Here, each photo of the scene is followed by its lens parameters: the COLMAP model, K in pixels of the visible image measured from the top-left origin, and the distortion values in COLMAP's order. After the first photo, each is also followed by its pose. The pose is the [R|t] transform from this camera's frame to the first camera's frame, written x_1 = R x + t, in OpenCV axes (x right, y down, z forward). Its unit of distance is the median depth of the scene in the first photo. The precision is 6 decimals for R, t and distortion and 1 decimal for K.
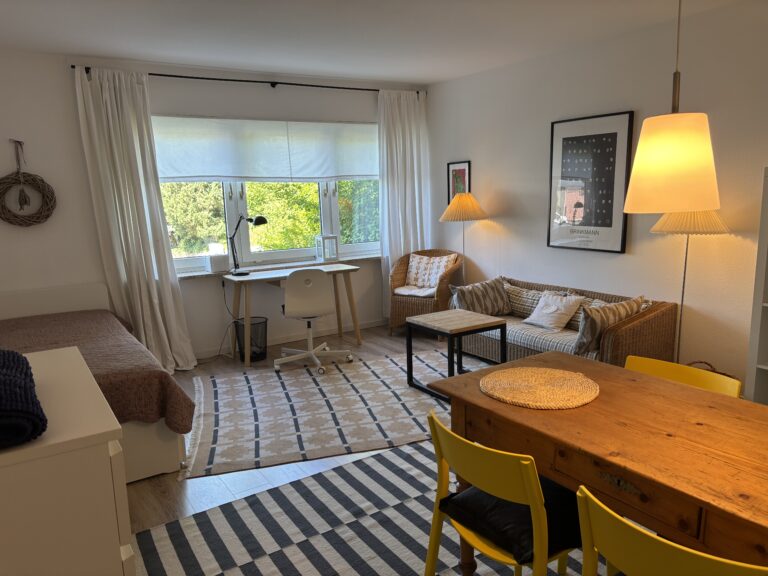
lens RADIAL K [[573.2, 0, 387.7], [0, 573.2, 288.1], [0, 0, 1]] dist [0.042369, -0.009910]
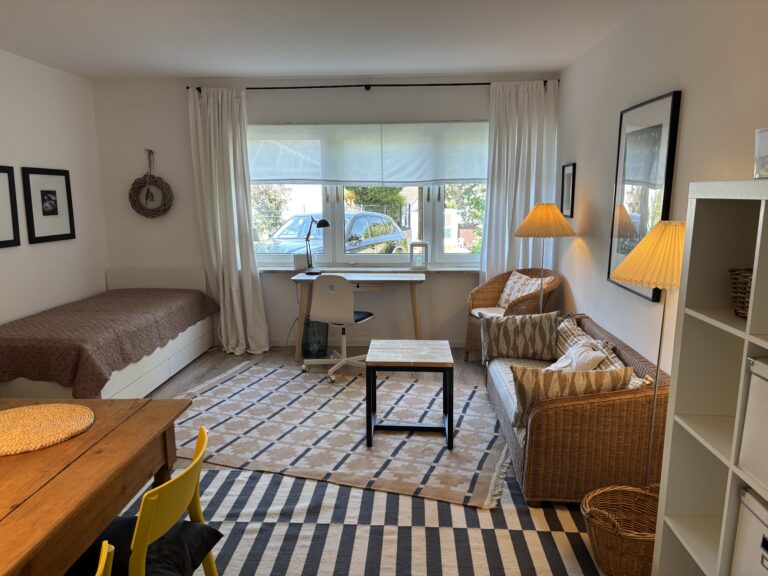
lens RADIAL K [[573.2, 0, 385.0], [0, 573.2, 290.2], [0, 0, 1]] dist [0.042369, -0.009910]
pose [[0.815569, 0.123231, -0.565386, 0.470801], [-0.120265, 0.991823, 0.042696, -0.057171], [0.566025, 0.033175, 0.823721, 0.229555]]
